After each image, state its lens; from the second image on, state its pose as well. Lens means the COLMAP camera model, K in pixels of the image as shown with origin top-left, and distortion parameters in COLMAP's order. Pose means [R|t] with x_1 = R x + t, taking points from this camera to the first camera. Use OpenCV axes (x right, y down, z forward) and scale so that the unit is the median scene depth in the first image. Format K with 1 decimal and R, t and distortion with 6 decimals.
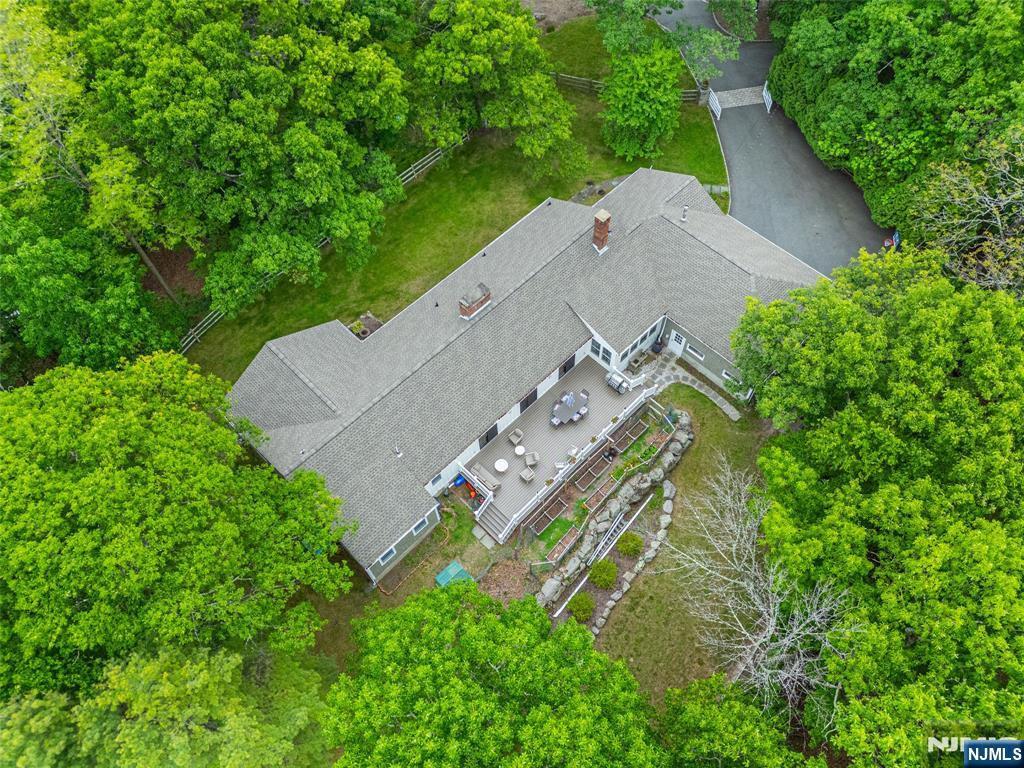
lens RADIAL K [[753.8, 0, 524.2], [0, 753.8, 384.2], [0, 0, 1]] dist [0.007705, -0.004578]
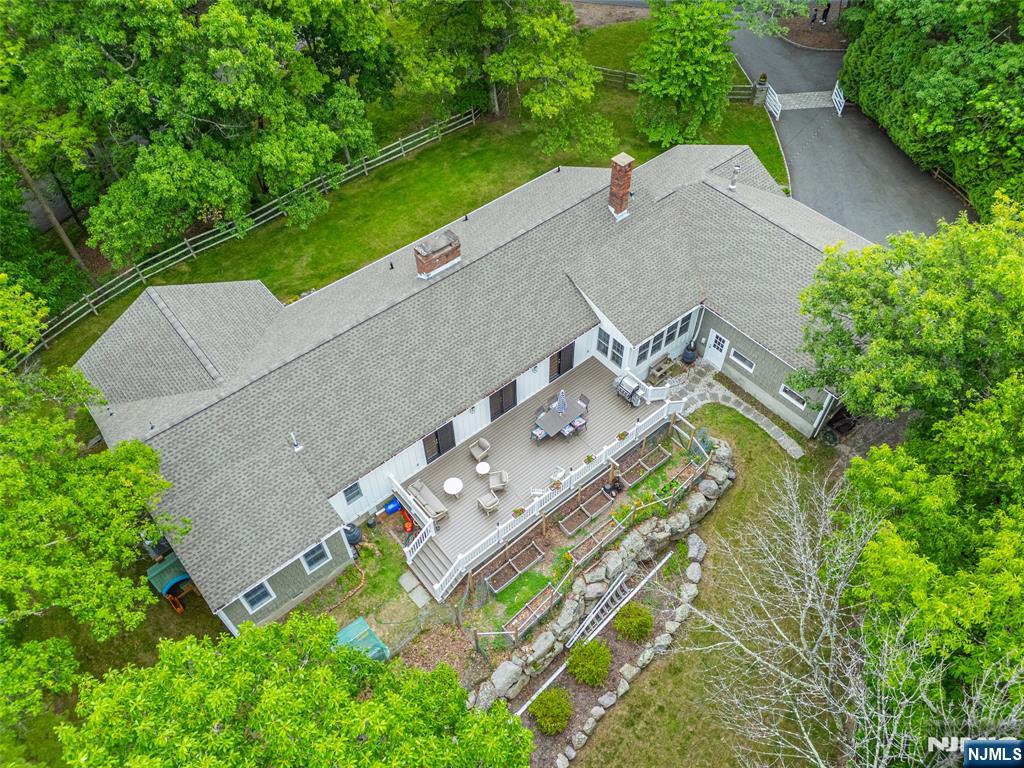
lens RADIAL K [[753.8, 0, 524.2], [0, 753.8, 384.2], [0, 0, 1]] dist [0.007705, -0.004578]
pose [[0.995911, 0.073660, -0.052299, 0.062026], [-0.081055, 0.984221, -0.157288, 0.115672], [0.039888, 0.160884, 0.986167, 0.298967]]
